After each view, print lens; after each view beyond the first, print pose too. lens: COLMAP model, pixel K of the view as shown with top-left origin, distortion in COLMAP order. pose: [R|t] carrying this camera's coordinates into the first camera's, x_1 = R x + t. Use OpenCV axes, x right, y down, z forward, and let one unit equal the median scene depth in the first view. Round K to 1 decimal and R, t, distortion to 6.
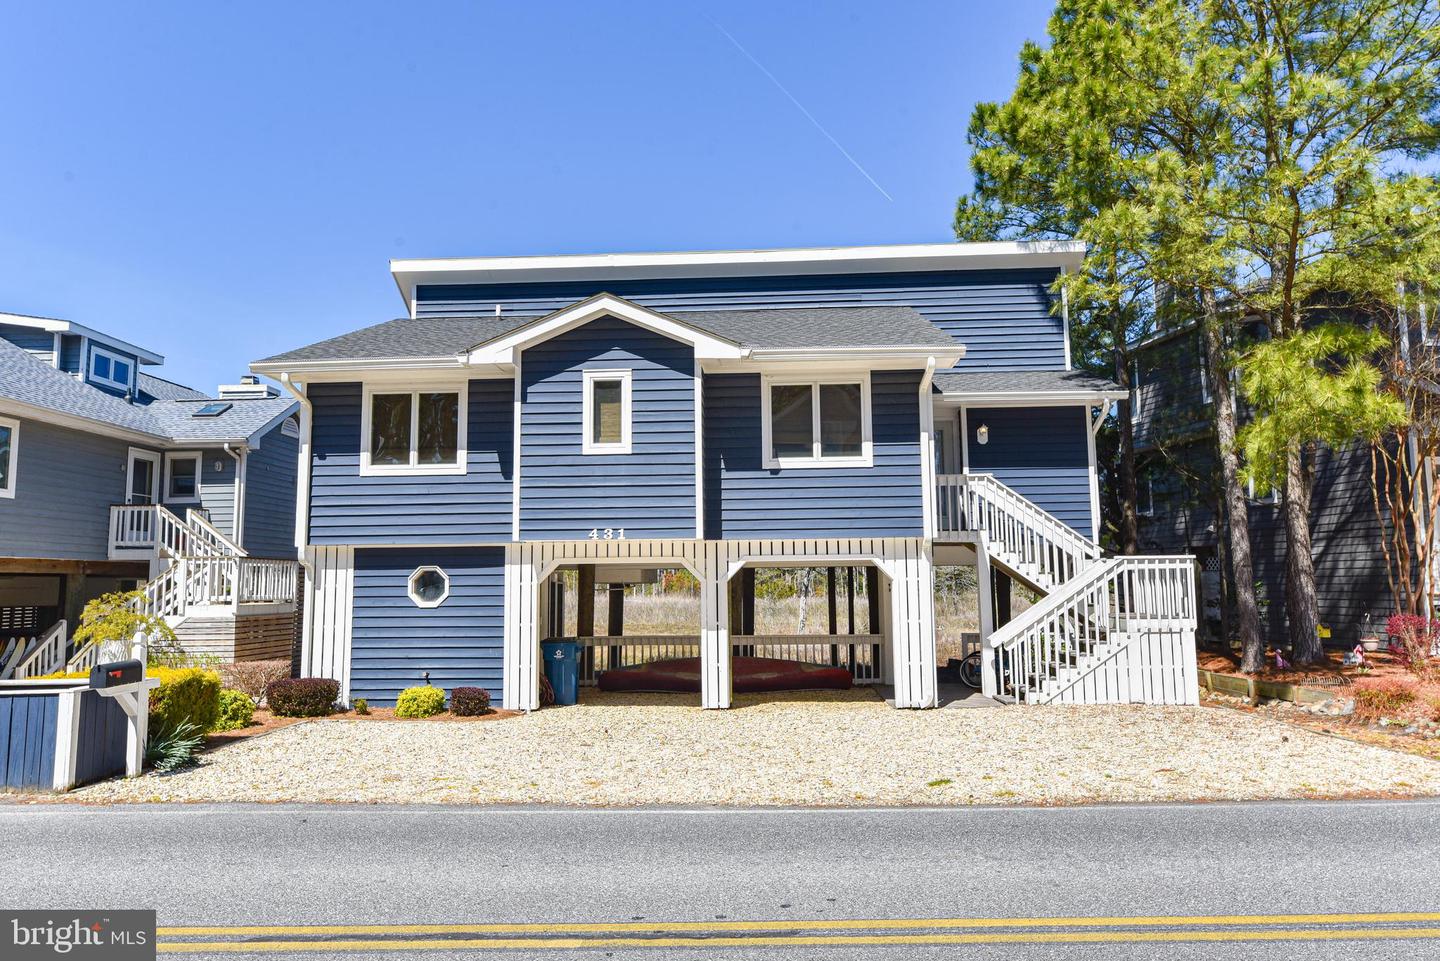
lens RADIAL K [[940.2, 0, 724.0], [0, 940.2, 483.7], [0, 0, 1]] dist [0.002274, 0.000857]
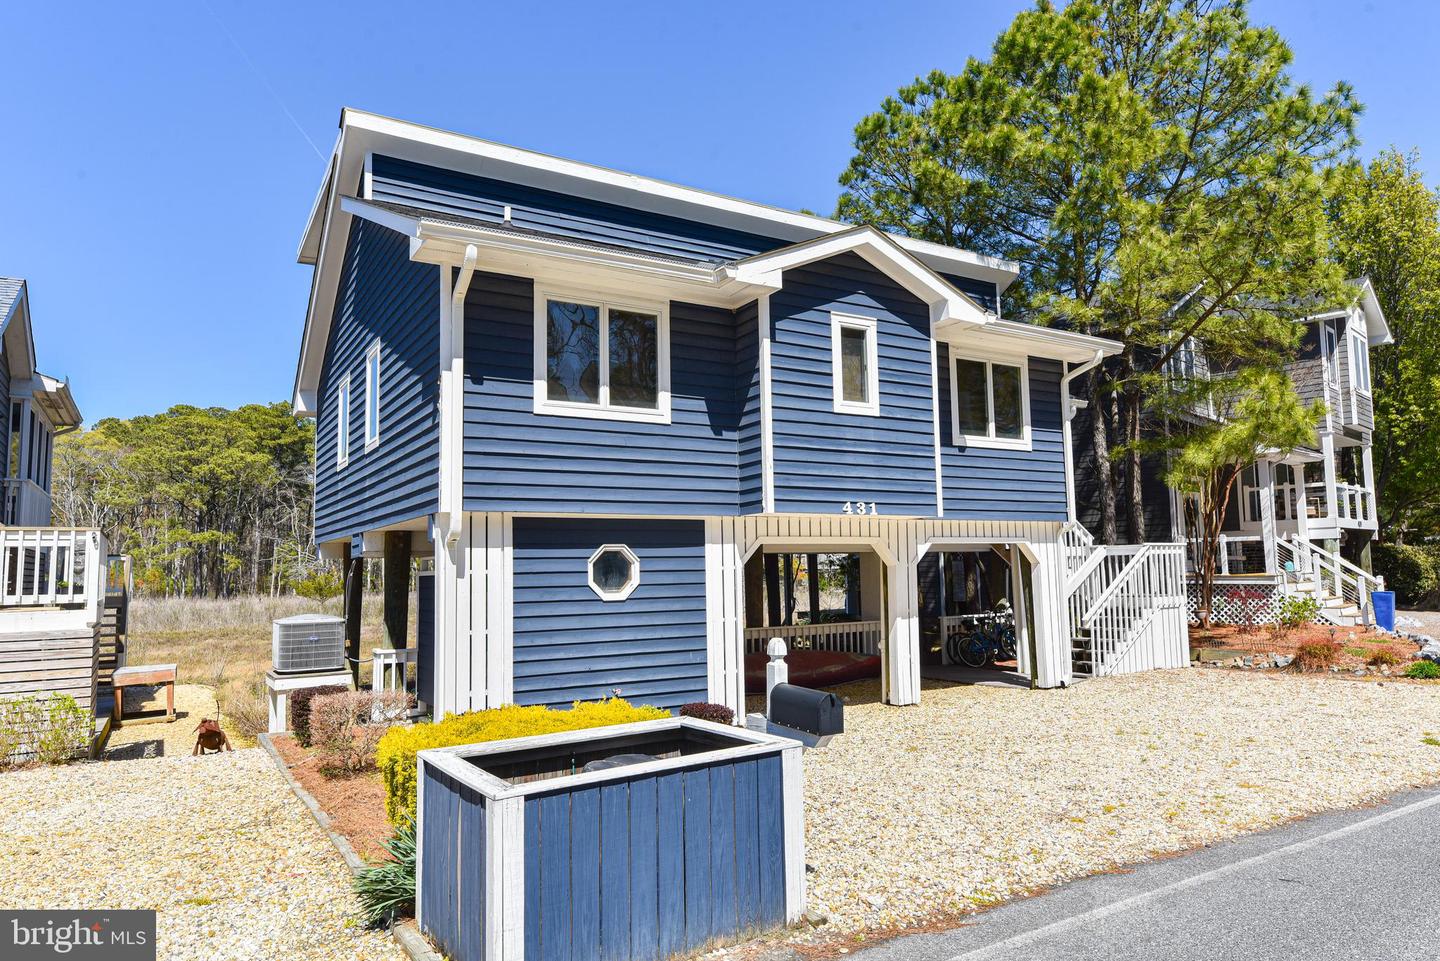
lens RADIAL K [[927.8, 0, 729.7], [0, 927.8, 484.4], [0, 0, 1]] dist [0.007973, 0.001914]
pose [[0.822588, 0.048477, 0.566568, -0.661038], [-0.050288, 0.998657, -0.012436, 0.045835], [-0.566410, -0.018262, 0.823921, 0.356134]]
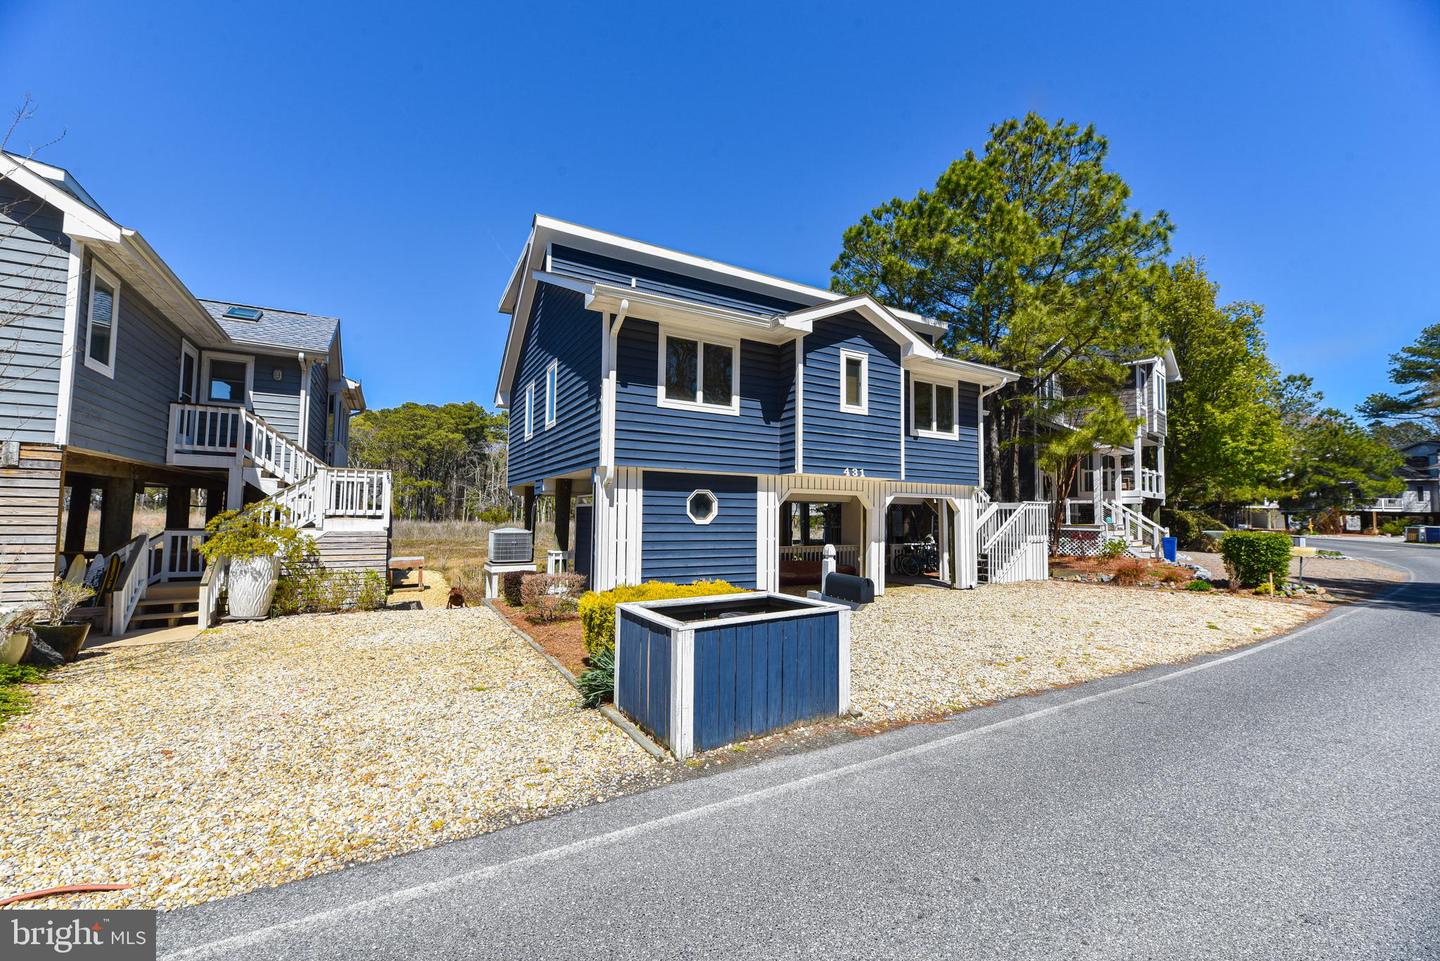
lens RADIAL K [[579.9, 0, 725.1], [0, 579.9, 483.8], [0, 0, 1]] dist [-0.002131, -0.000260]
pose [[0.837740, 0.051159, 0.543668, -0.697610], [-0.079269, 0.996449, 0.028380, 0.057903], [-0.540286, -0.066870, 0.838820, 0.375216]]
